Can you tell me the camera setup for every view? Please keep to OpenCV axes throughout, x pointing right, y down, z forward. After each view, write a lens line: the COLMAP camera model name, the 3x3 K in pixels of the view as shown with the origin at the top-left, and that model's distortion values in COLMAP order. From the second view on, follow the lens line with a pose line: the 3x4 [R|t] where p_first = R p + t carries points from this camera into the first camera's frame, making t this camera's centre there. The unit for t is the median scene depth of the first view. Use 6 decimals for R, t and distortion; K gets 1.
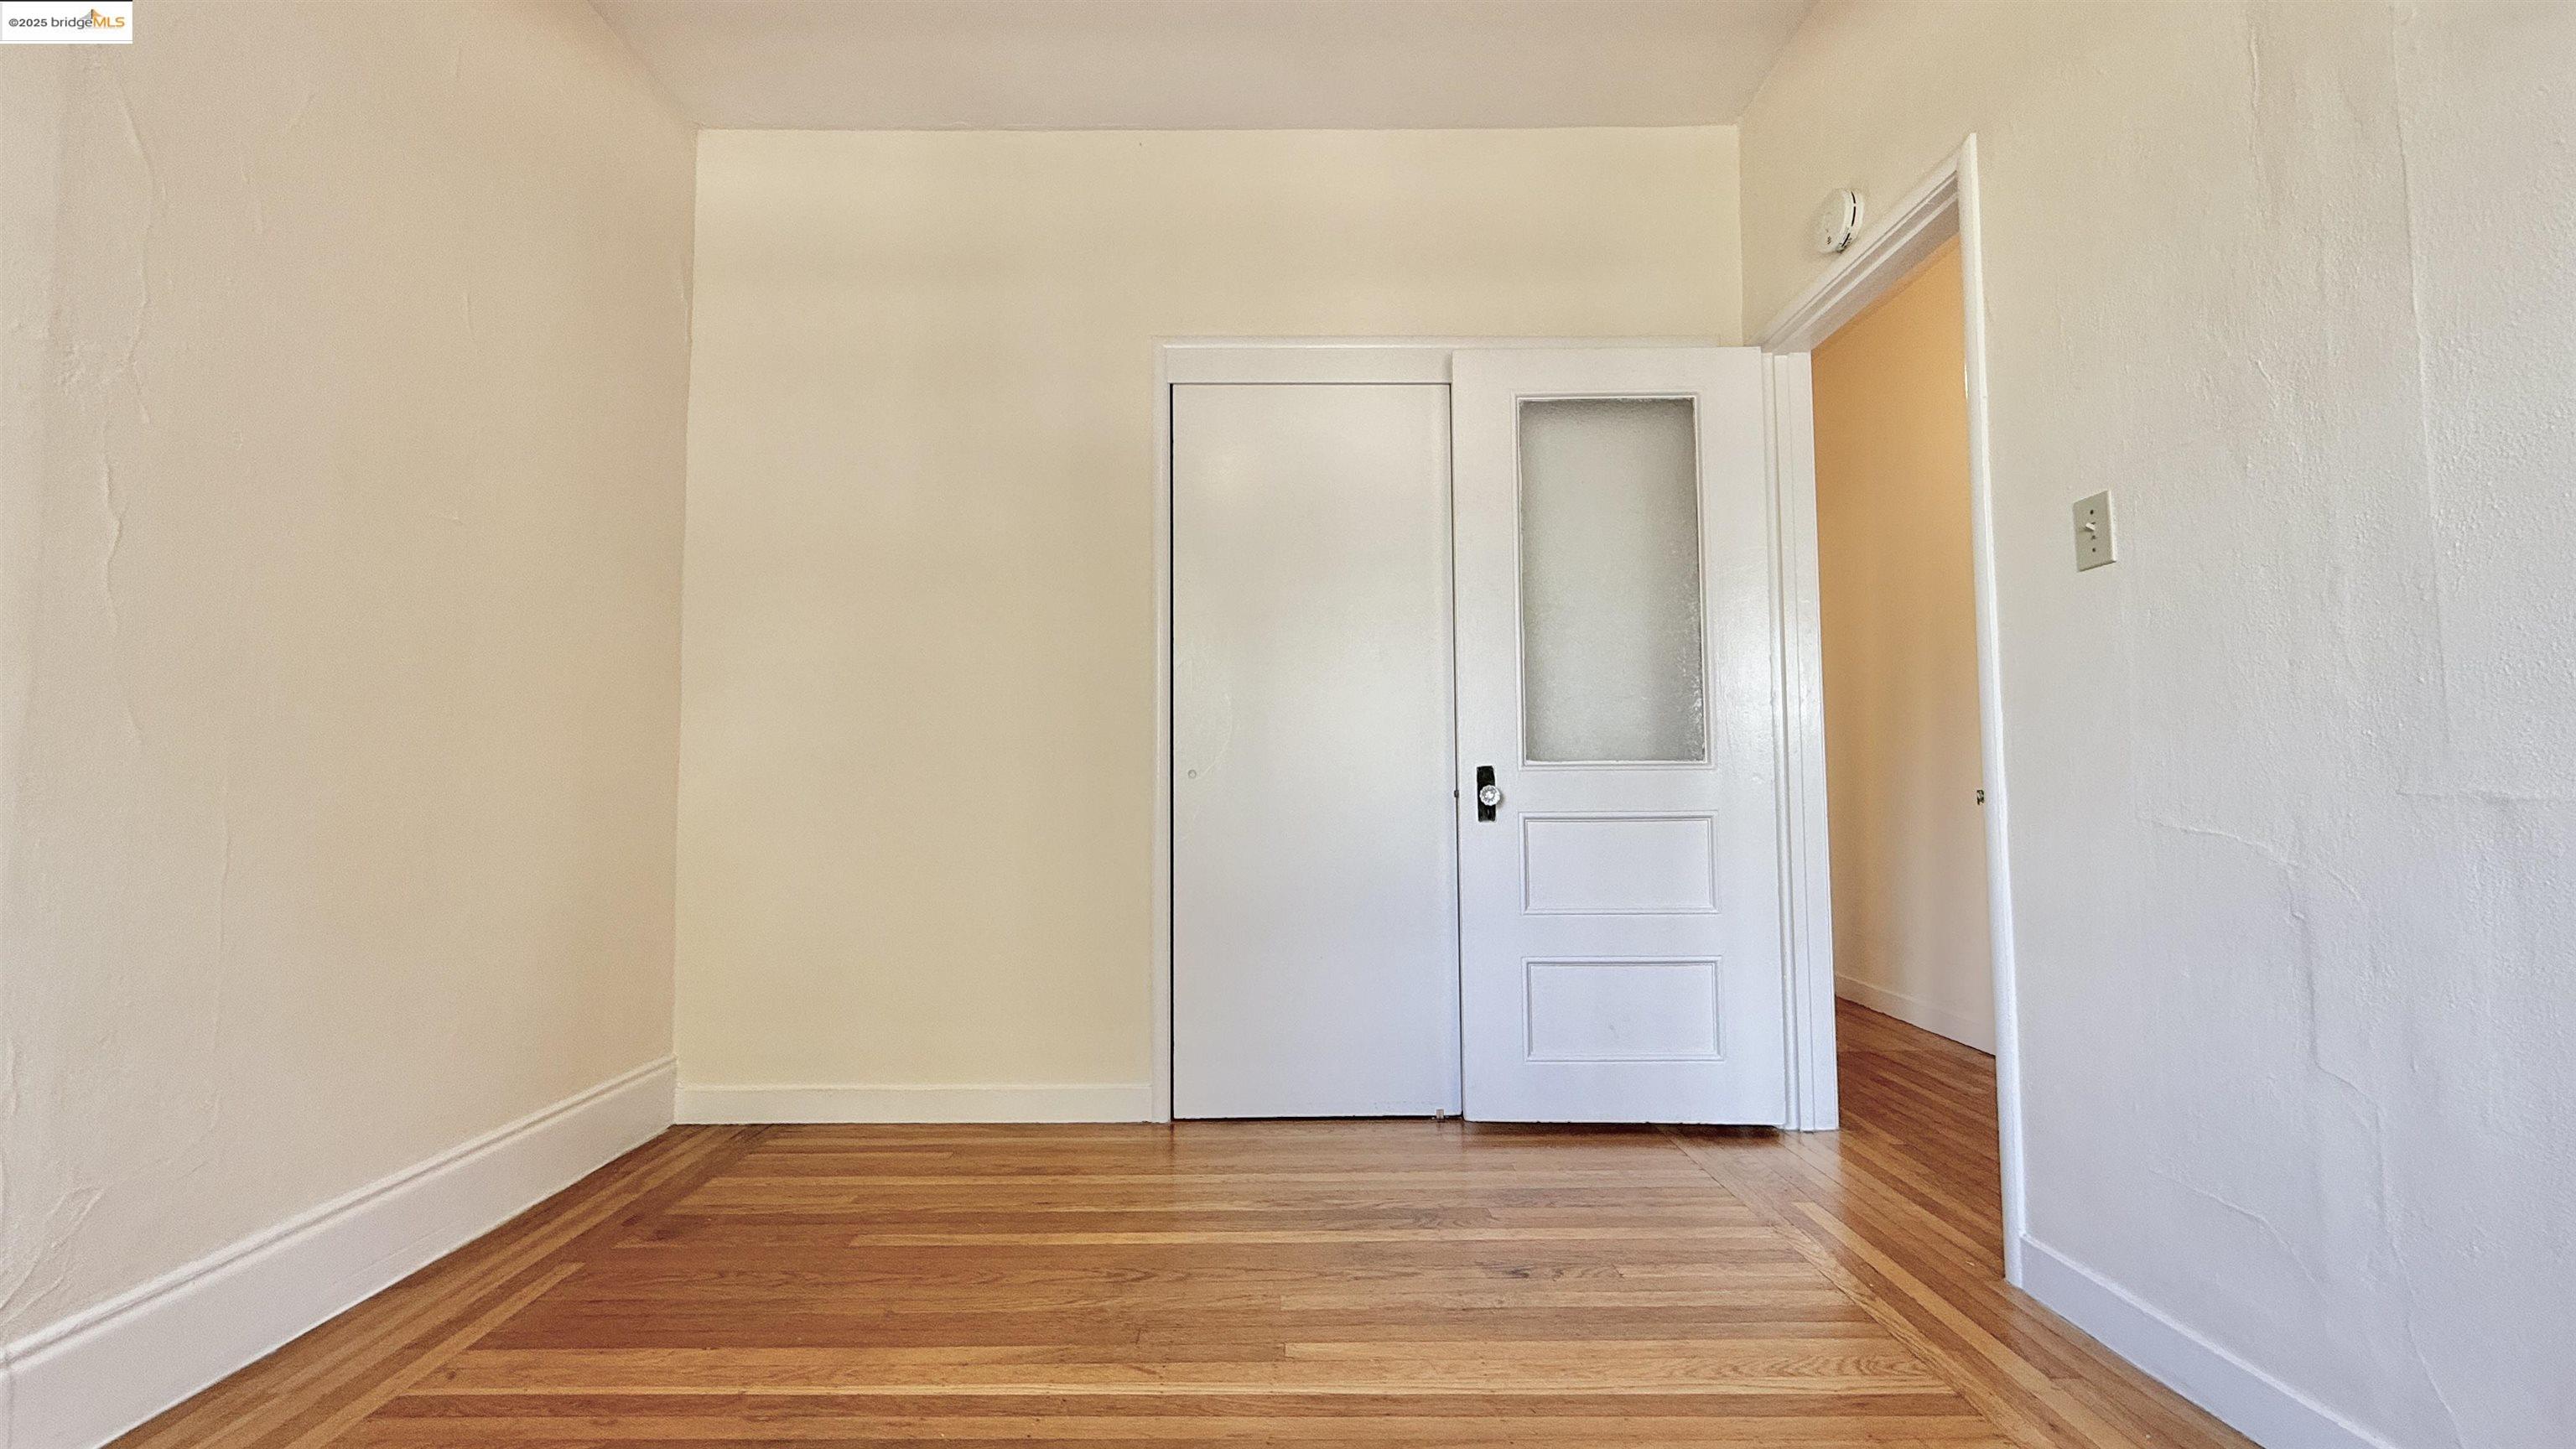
lens RADIAL K [[1030.9, 0, 1288.0], [0, 1030.9, 724.5], [0, 0, 1]] dist [0.000038, 0.001145]
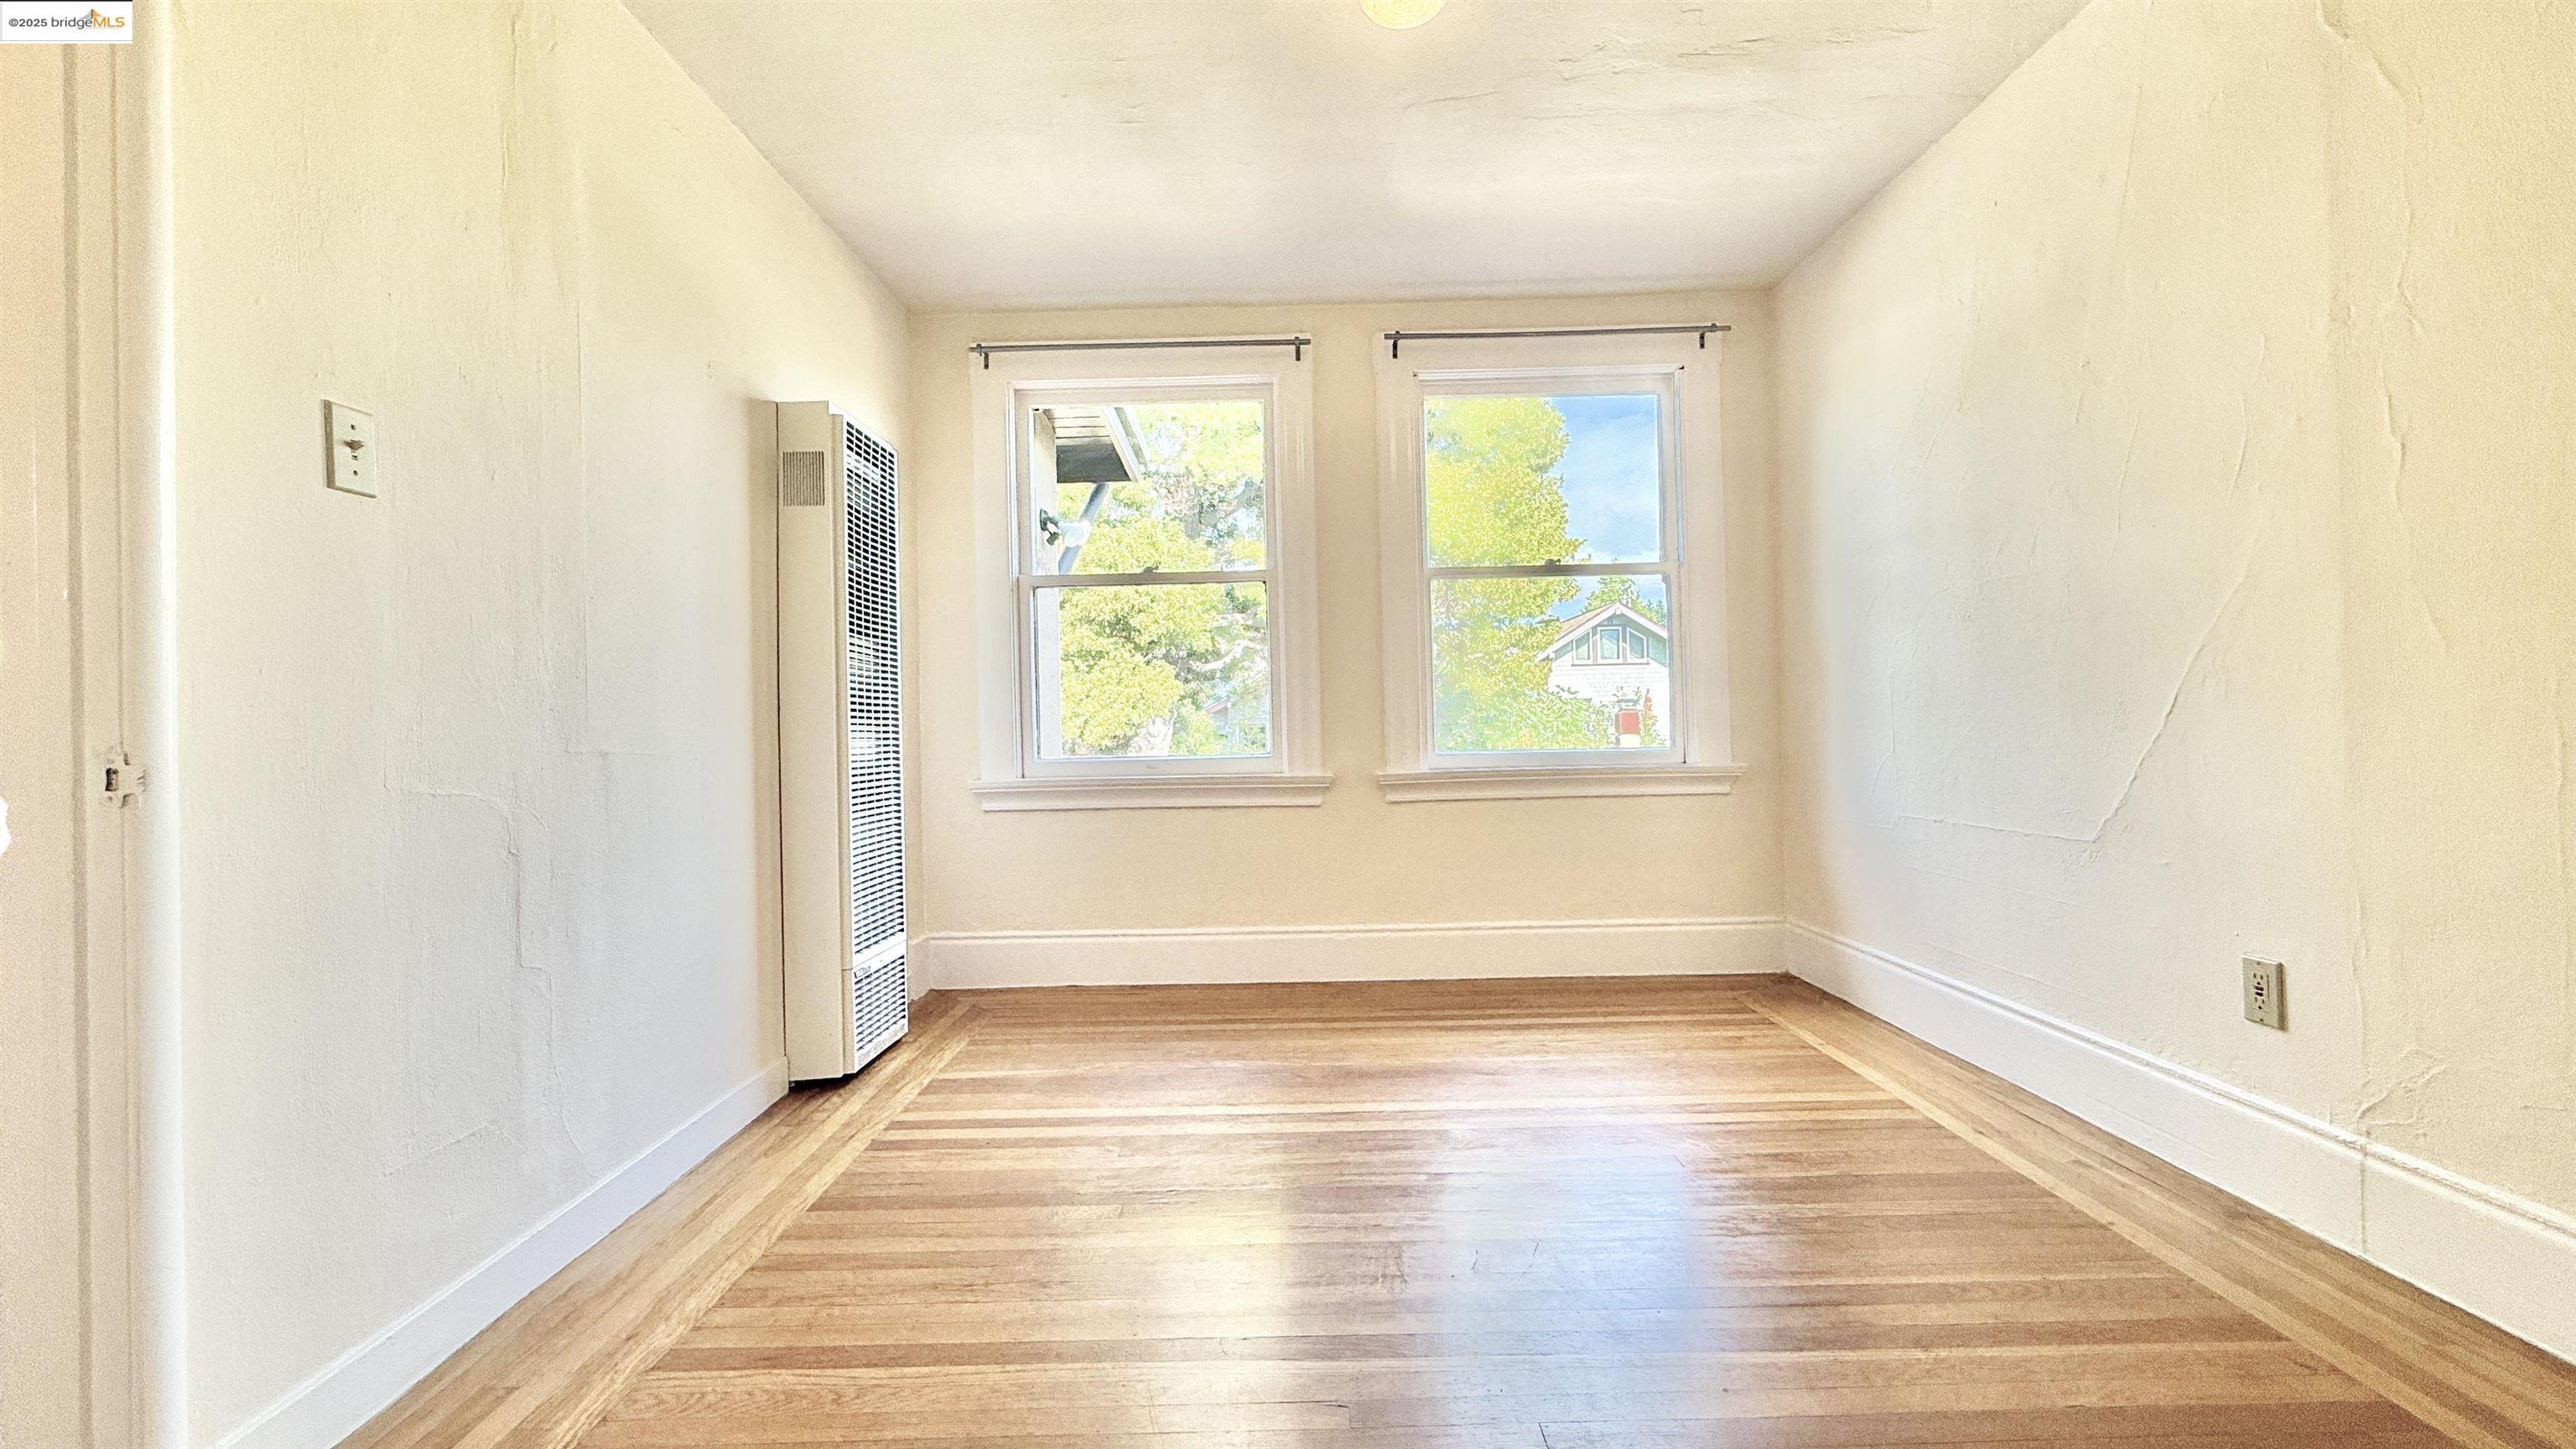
lens RADIAL K [[1030.9, 0, 1288.0], [0, 1030.9, 724.5], [0, 0, 1]] dist [0.000038, 0.001145]
pose [[-0.999464, 0.031751, 0.008035, 0.024583], [0.031209, 0.997689, -0.060356, 0.120166], [-0.009933, -0.060073, -0.998145, 1.986102]]
